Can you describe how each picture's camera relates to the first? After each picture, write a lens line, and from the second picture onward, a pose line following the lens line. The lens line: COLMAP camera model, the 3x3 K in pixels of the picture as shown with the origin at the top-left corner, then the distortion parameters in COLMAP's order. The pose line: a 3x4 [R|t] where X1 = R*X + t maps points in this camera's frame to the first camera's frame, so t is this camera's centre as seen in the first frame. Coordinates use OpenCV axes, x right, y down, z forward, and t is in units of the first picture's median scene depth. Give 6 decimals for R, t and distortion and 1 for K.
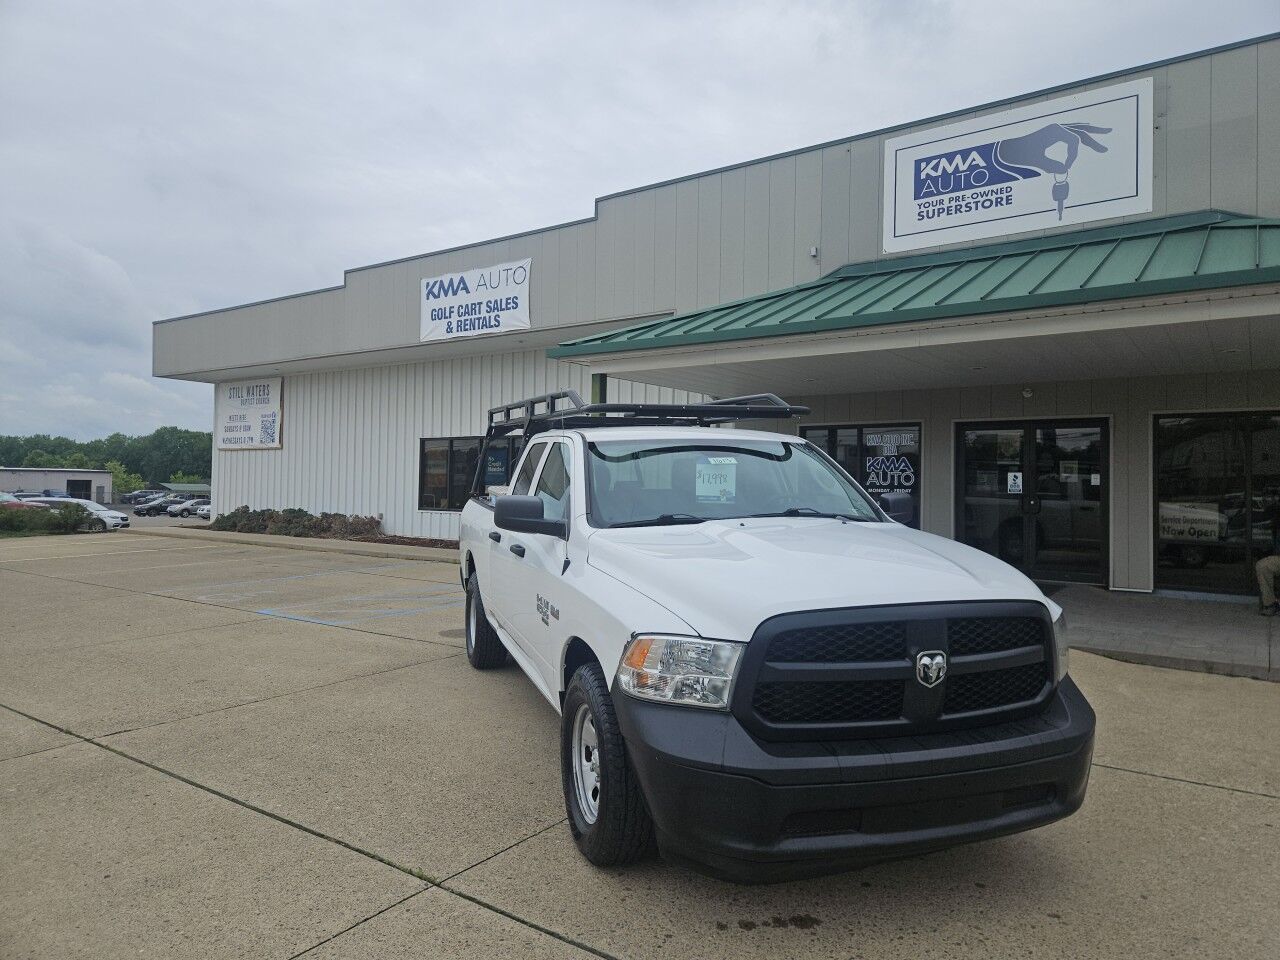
lens RADIAL K [[848.1, 0, 635.9], [0, 848.1, 469.2], [0, 0, 1]] dist [0.073758, -0.058930]
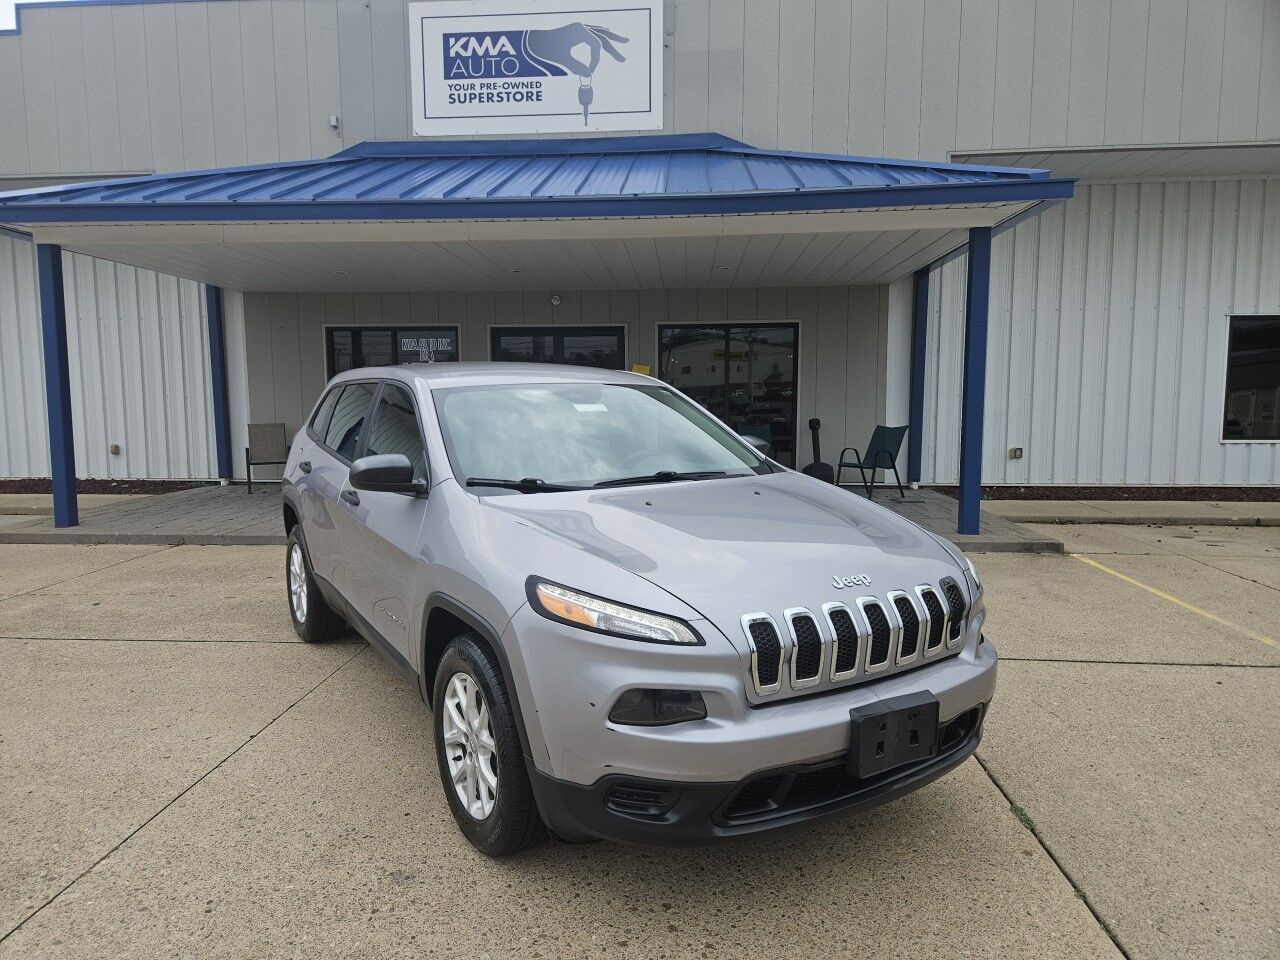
lens RADIAL K [[848.1, 0, 616.6], [0, 848.1, 483.5], [0, 0, 1]] dist [0.073758, -0.058930]
pose [[0.855918, -0.067379, 0.512703, -0.021337], [0.004909, 0.992489, 0.122237, 0.005499], [-0.517088, -0.102108, 0.849820, 0.075469]]
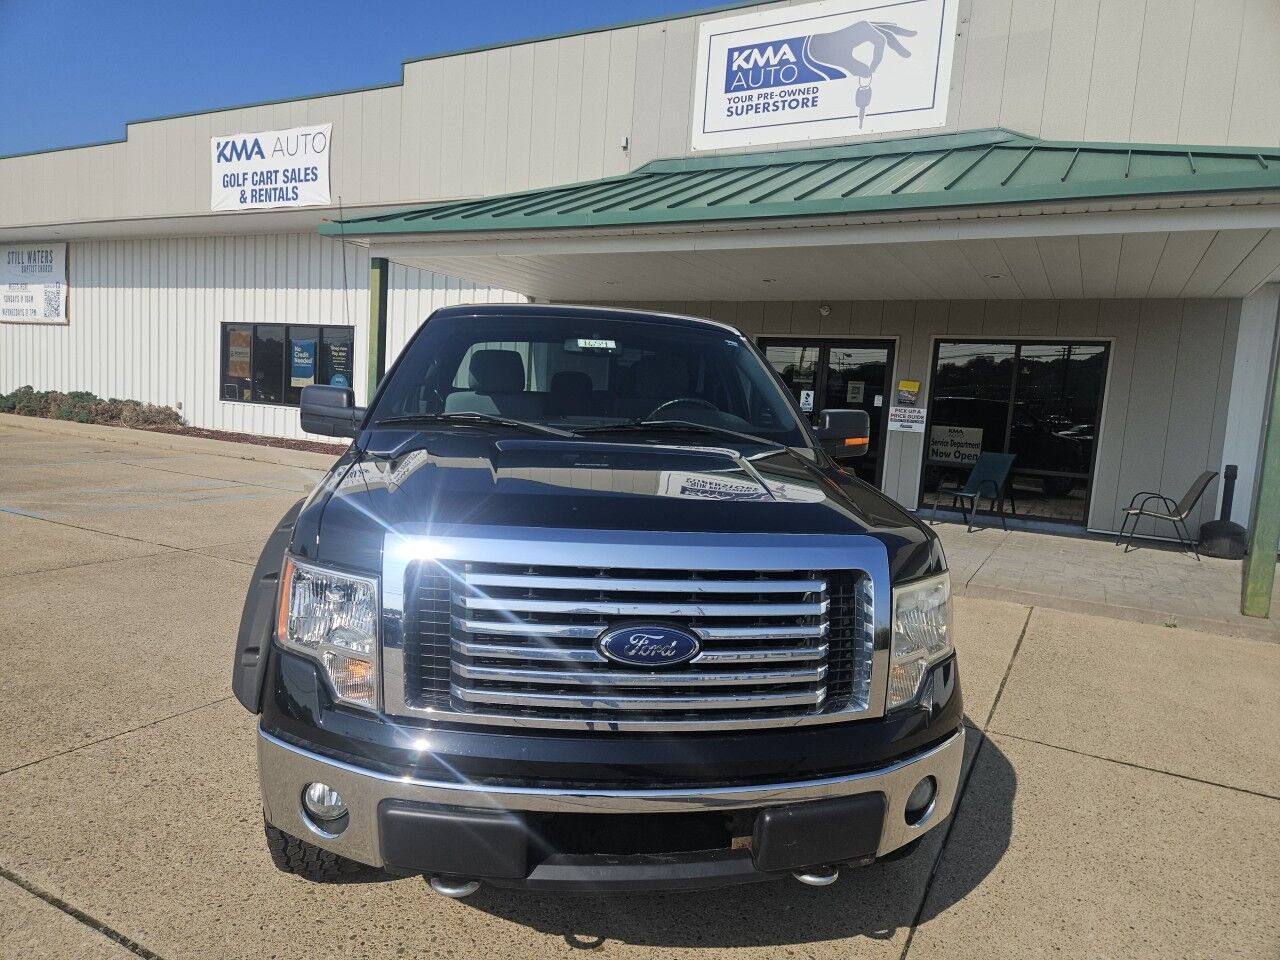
lens RADIAL K [[848.1, 0, 622.3], [0, 848.1, 488.3], [0, 0, 1]] dist [0.073758, -0.058930]
pose [[0.991589, 0.037003, 0.124024, 0.113625], [-0.052684, 0.990676, 0.125644, 0.003810], [-0.118219, -0.131121, 0.984292, 0.027085]]
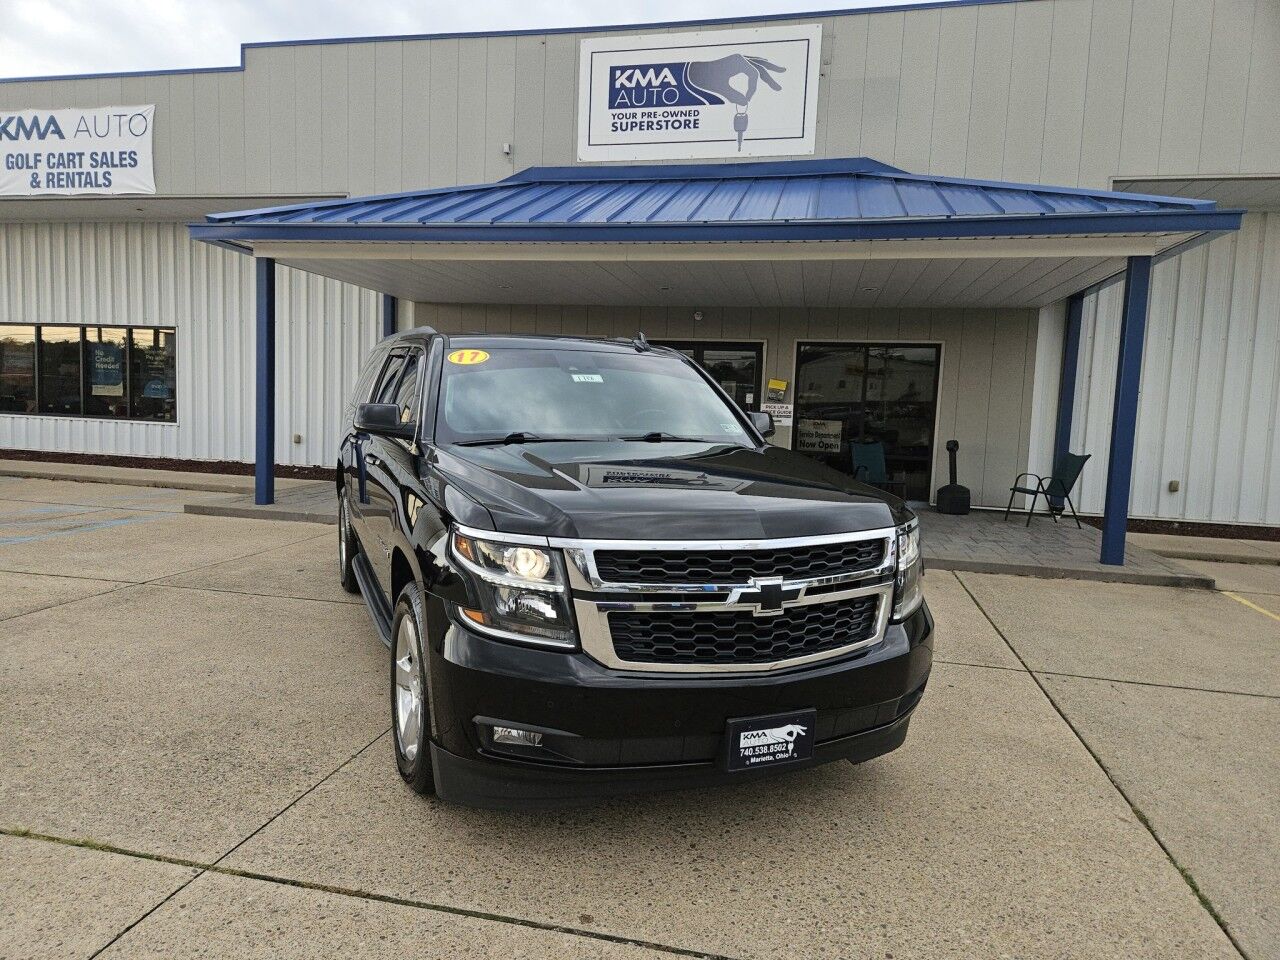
lens RADIAL K [[848.1, 0, 619.1], [0, 848.1, 481.9], [0, 0, 1]] dist [0.073758, -0.058930]
pose [[0.920726, -0.011911, 0.390028, -0.057096], [-0.034073, 0.993262, 0.110768, 0.003843], [-0.388719, -0.115276, 0.914117, 0.041911]]
